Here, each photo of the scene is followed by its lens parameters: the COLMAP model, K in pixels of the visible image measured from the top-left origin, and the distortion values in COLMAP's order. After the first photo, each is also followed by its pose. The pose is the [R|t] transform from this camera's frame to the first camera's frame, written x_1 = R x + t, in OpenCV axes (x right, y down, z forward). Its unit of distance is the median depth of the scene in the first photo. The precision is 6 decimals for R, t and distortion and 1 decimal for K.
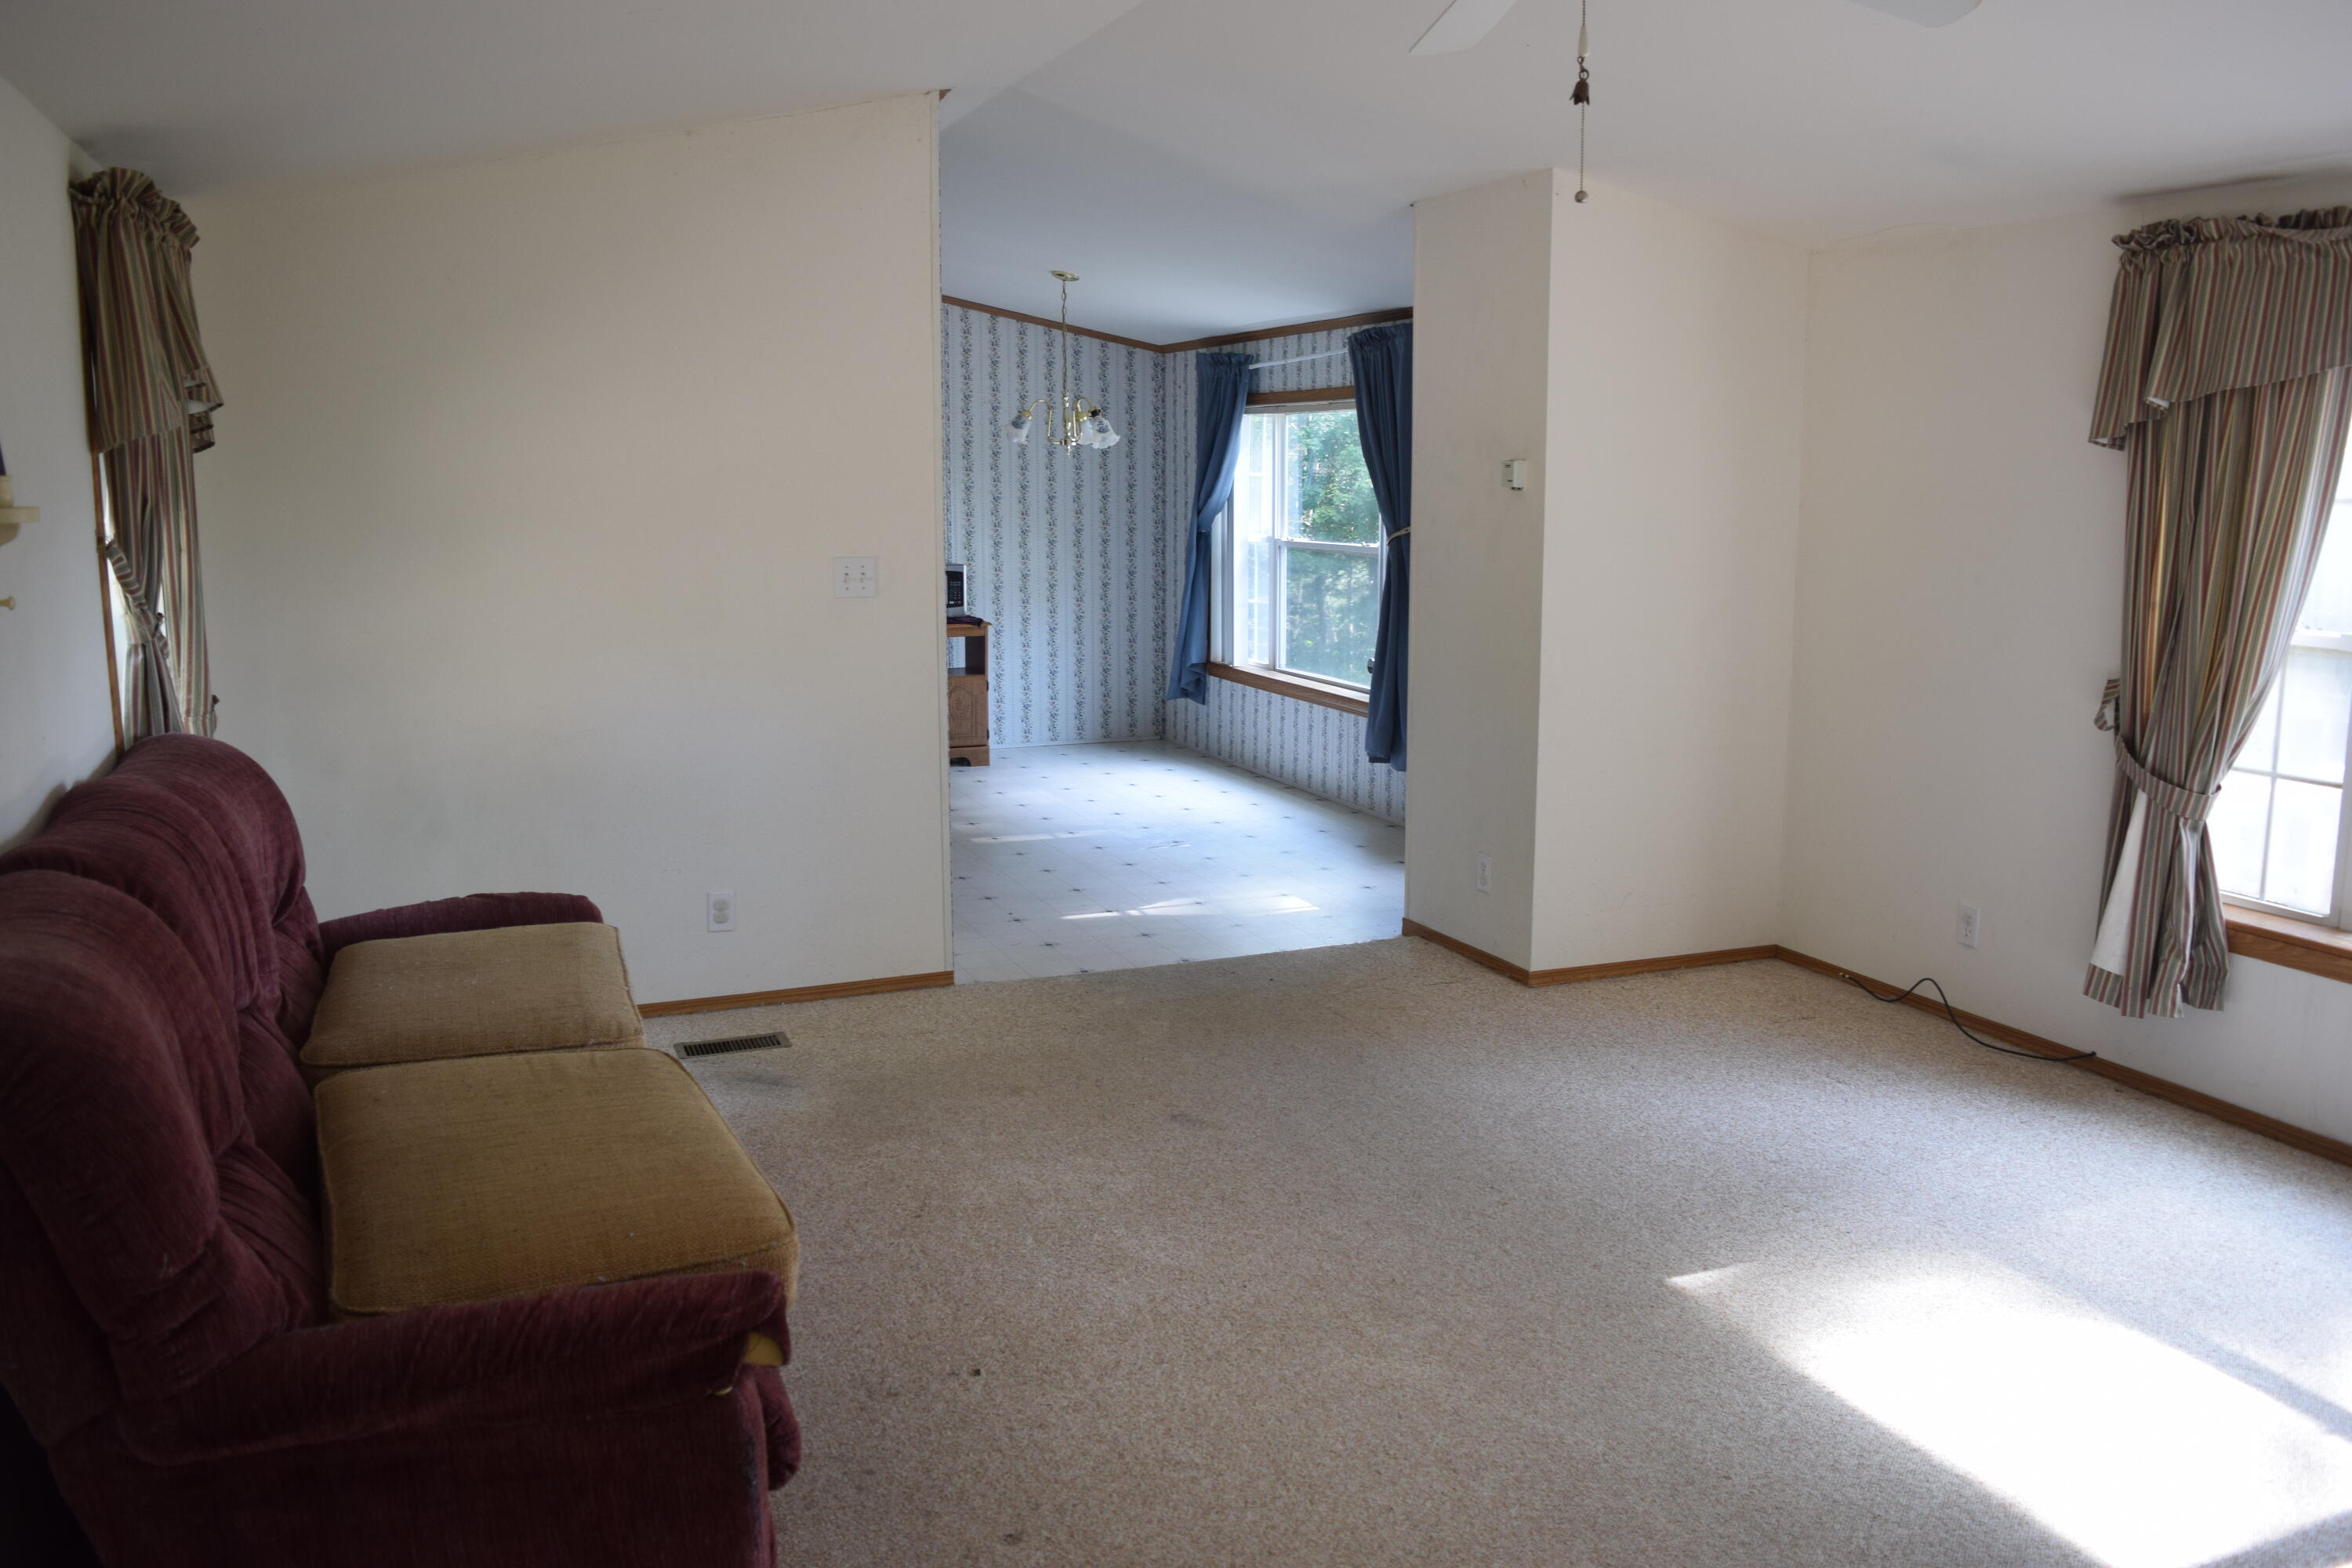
lens RADIAL K [[1854.5, 0, 1165.3], [0, 1854.5, 776.2], [0, 0, 1]] dist [-0.064479, 0.003357]
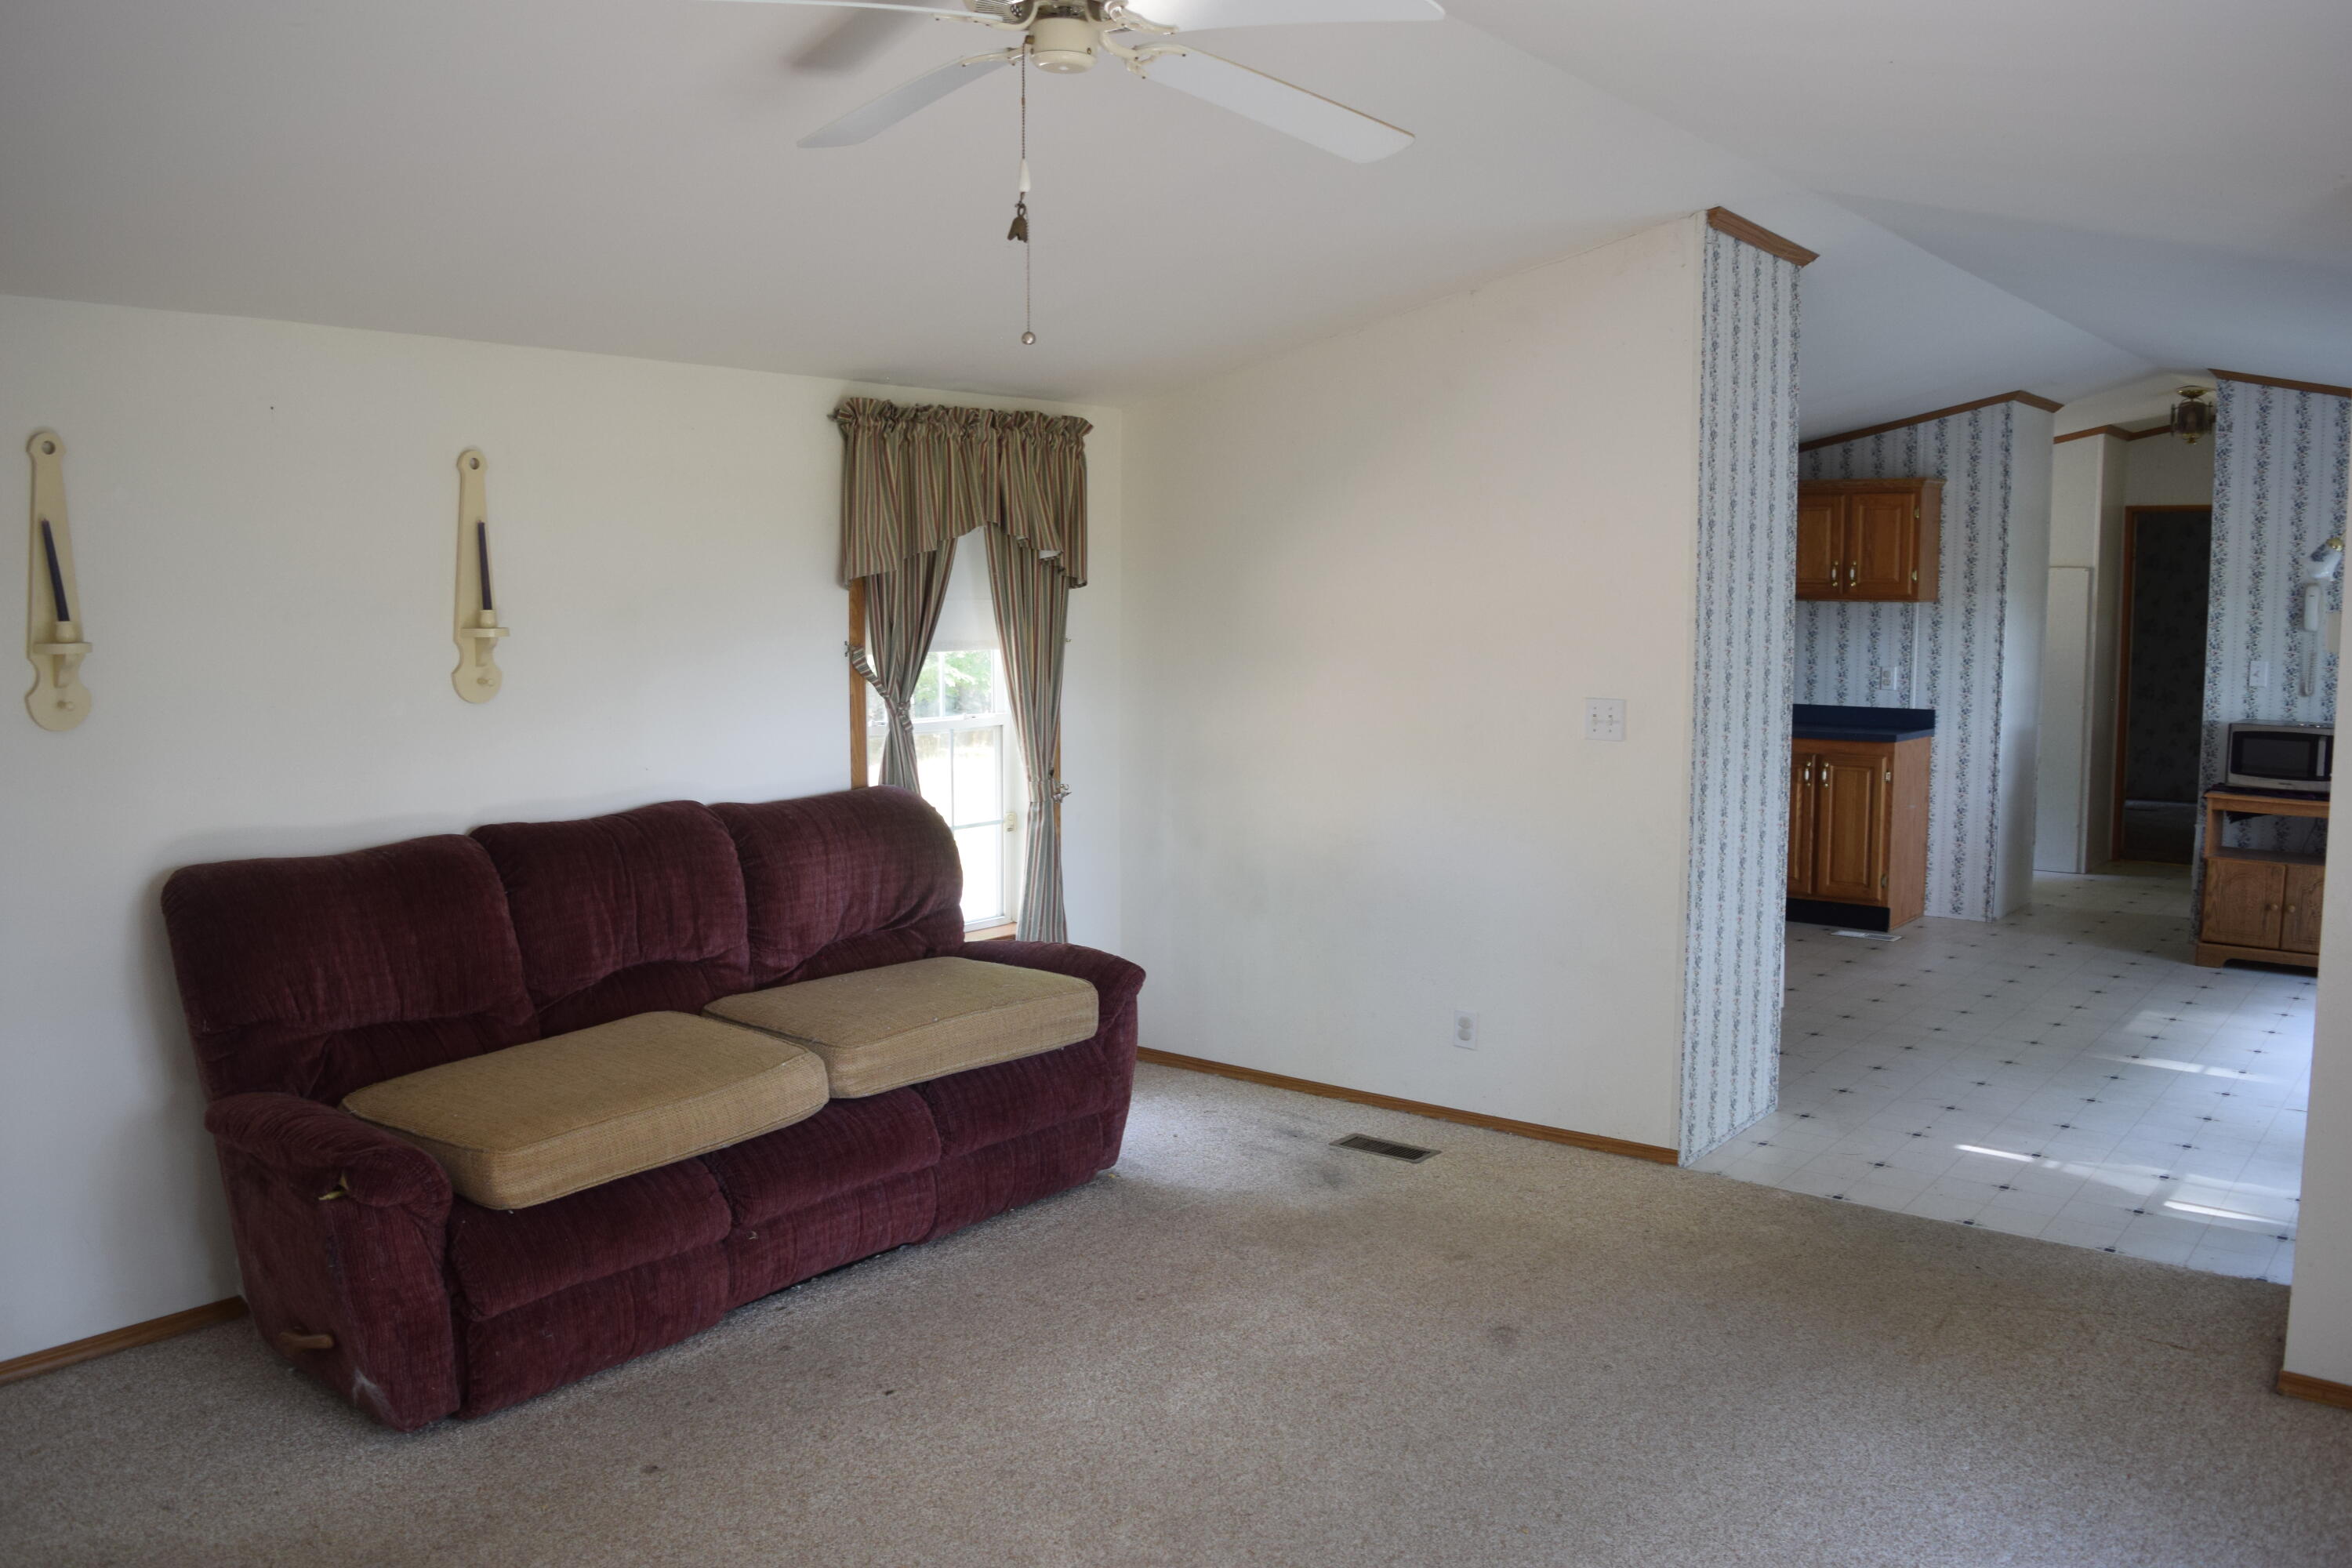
lens RADIAL K [[1854.5, 0, 1165.3], [0, 1854.5, 776.2], [0, 0, 1]] dist [-0.064479, 0.003357]
pose [[0.497928, 0.091147, -0.862415, 0.605863], [-0.147436, 0.988882, 0.019388, -0.067699], [0.854594, 0.117497, 0.505830, 0.337892]]
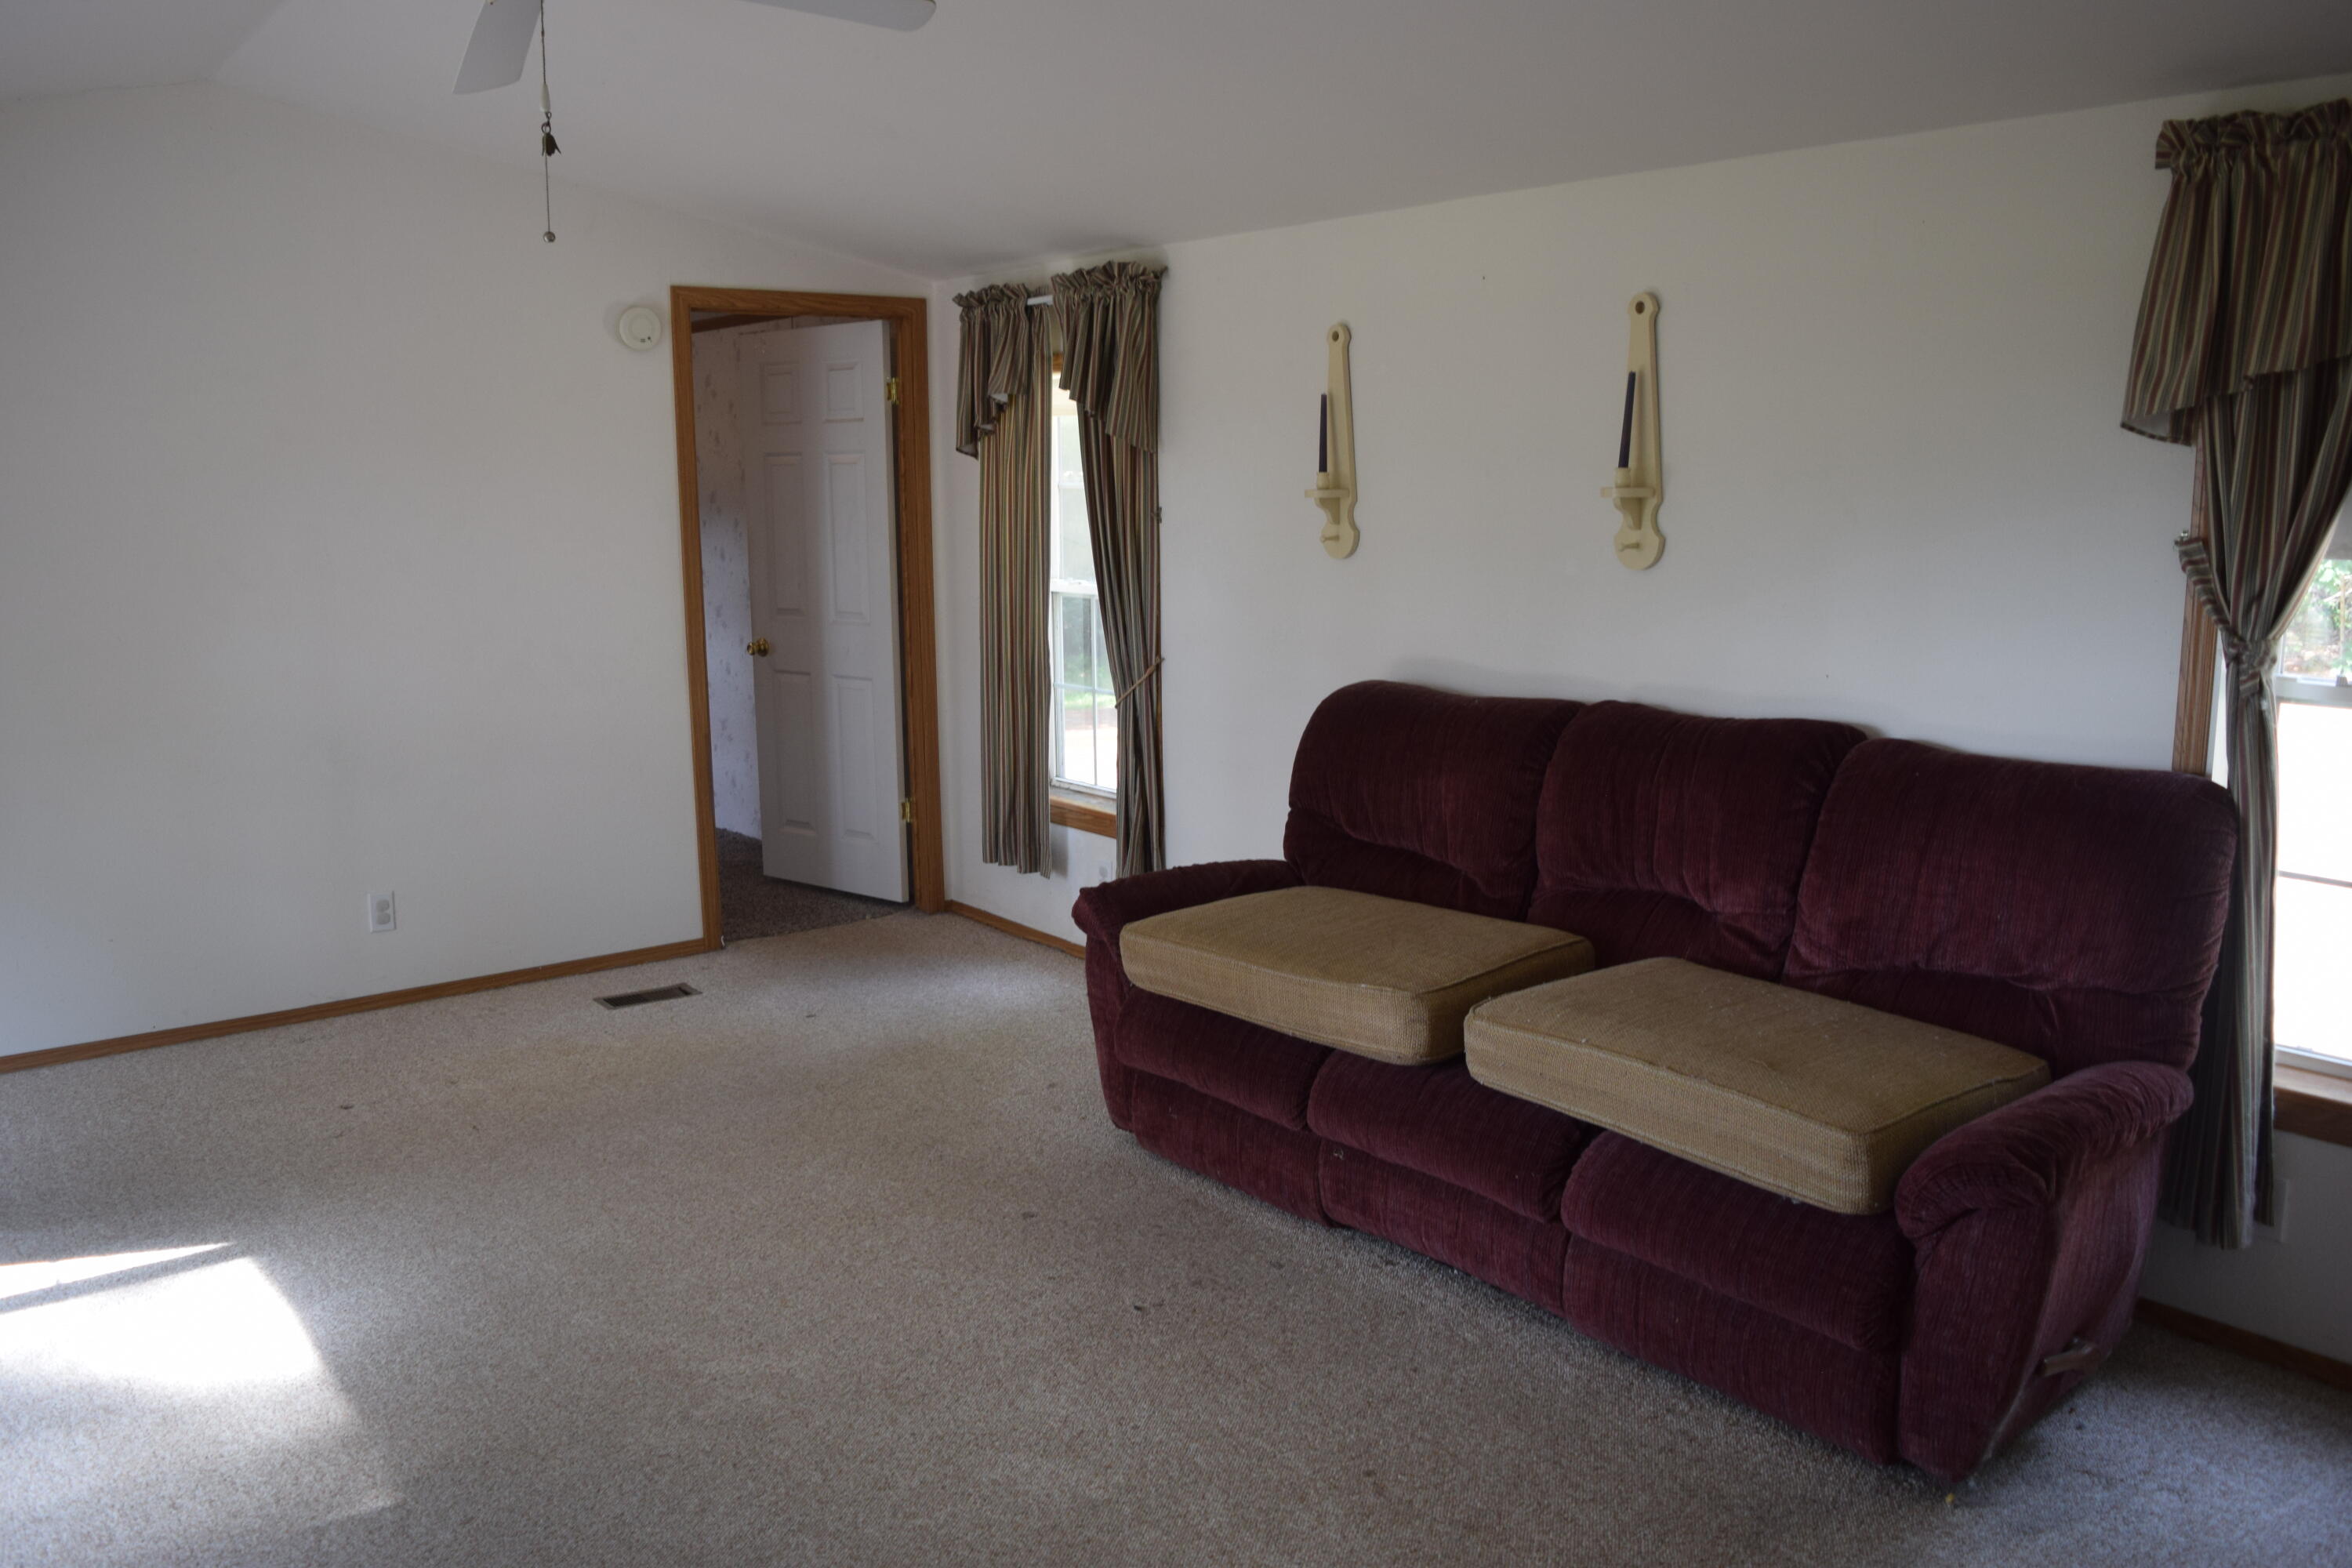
lens RADIAL K [[1834.5, 0, 1176.0], [0, 1834.5, 784.0], [0, 0, 1]] dist [-0.062426, -0.008088]
pose [[-0.958031, 0.058972, -0.280535, 0.103630], [-0.035384, 0.946802, 0.319867, -0.202114], [0.284474, 0.316368, -0.904978, 1.216203]]
